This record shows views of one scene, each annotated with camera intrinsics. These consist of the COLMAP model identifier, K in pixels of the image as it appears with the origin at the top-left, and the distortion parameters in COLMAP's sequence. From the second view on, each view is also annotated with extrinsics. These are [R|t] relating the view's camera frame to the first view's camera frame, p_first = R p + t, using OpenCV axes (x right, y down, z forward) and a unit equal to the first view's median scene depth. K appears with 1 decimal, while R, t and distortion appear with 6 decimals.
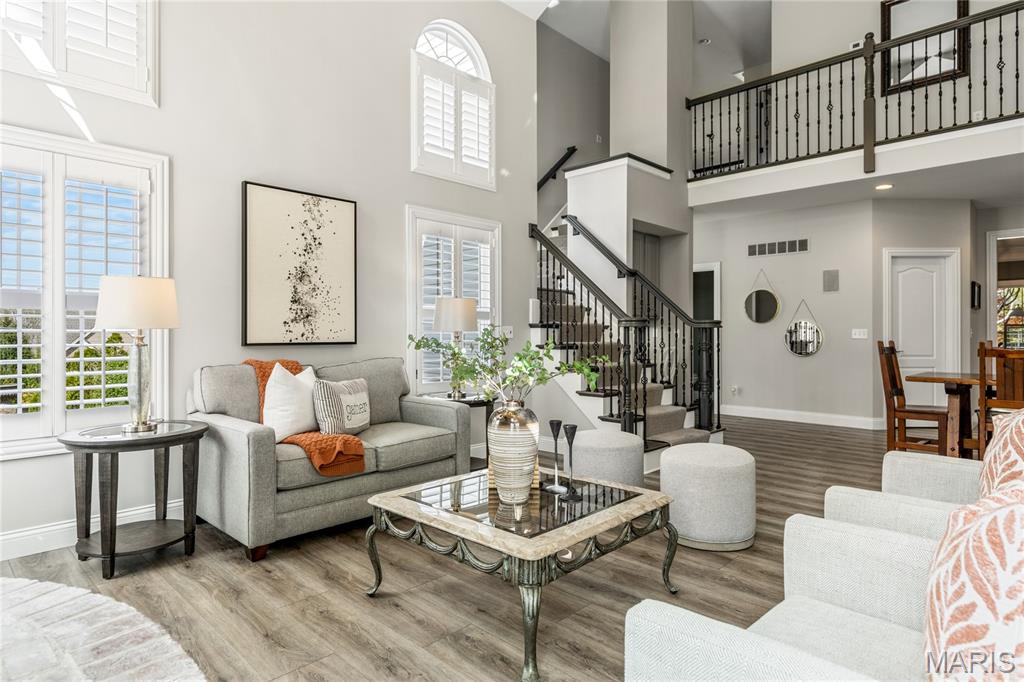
lens RADIAL K [[584.5, 0, 513.7], [0, 584.5, 335.7], [0, 0, 1]] dist [0.007359, -0.004370]
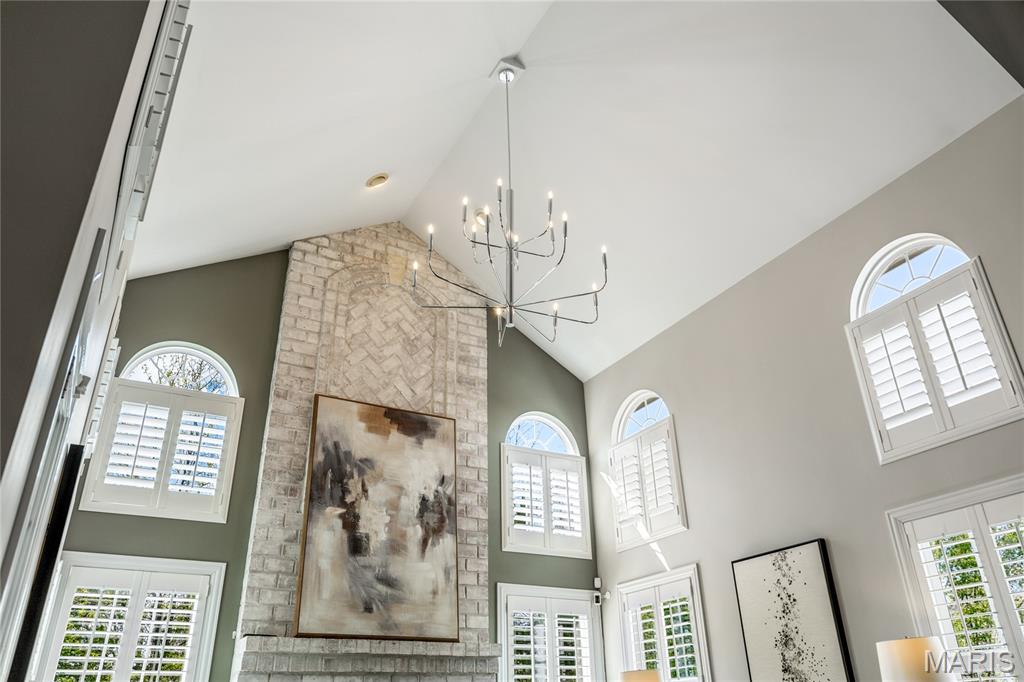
lens RADIAL K [[748.4, 0, 517.0], [0, 748.4, 337.8], [0, 0, 1]] dist [0.000998, 0.000376]
pose [[-0.290365, -0.438843, -0.850356, 1.028264], [0.026364, 0.884636, -0.465536, 0.018931], [0.956553, -0.157594, -0.245297, 0.951378]]
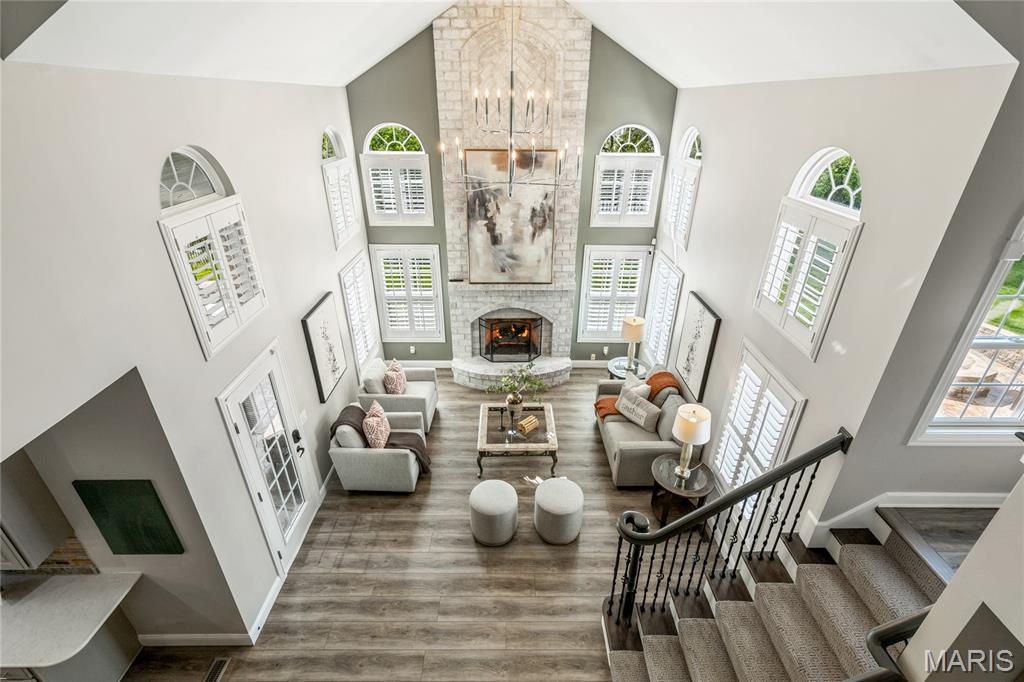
lens RADIAL K [[459.5, 0, 513.1], [0, 459.5, 341.1], [0, 0, 1]] dist [0.007562, 0.000237]
pose [[-0.725406, 0.314835, -0.612099, 0.833916], [-0.003692, 0.887471, 0.460849, -0.738564], [0.688311, 0.336563, -0.642614, 1.490945]]
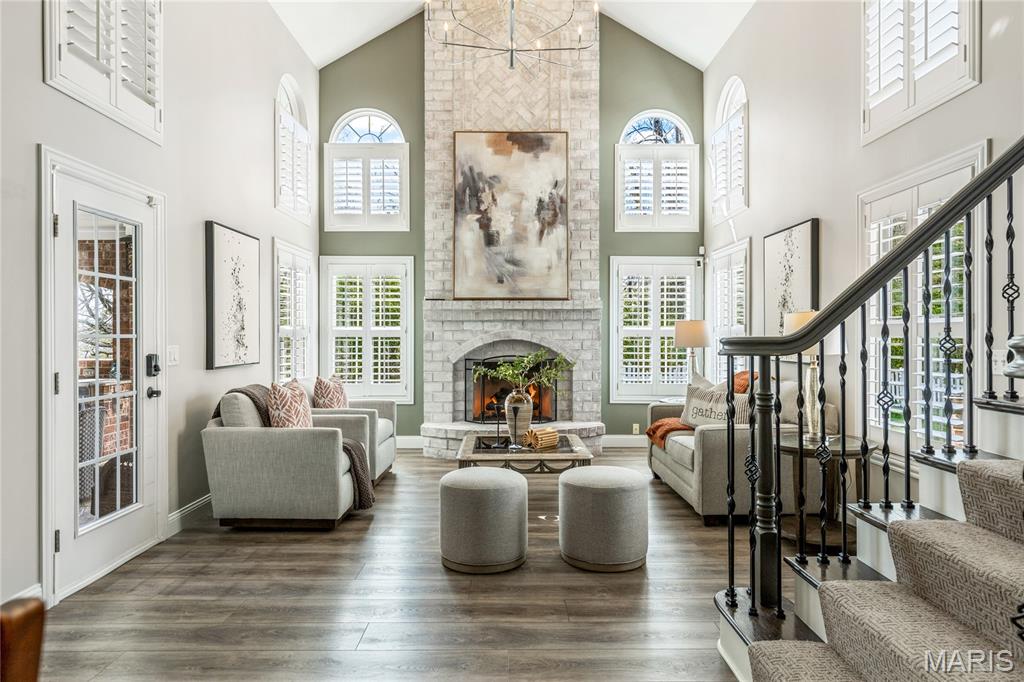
lens RADIAL K [[602.3, 0, 515.1], [0, 602.3, 337.3], [0, 0, 1]] dist [0.004911, -0.002713]
pose [[-0.720057, 0.003342, -0.693906, 0.831369], [0.001725, 0.999994, 0.003026, -0.038865], [0.693912, 0.000982, -0.720059, 1.475582]]
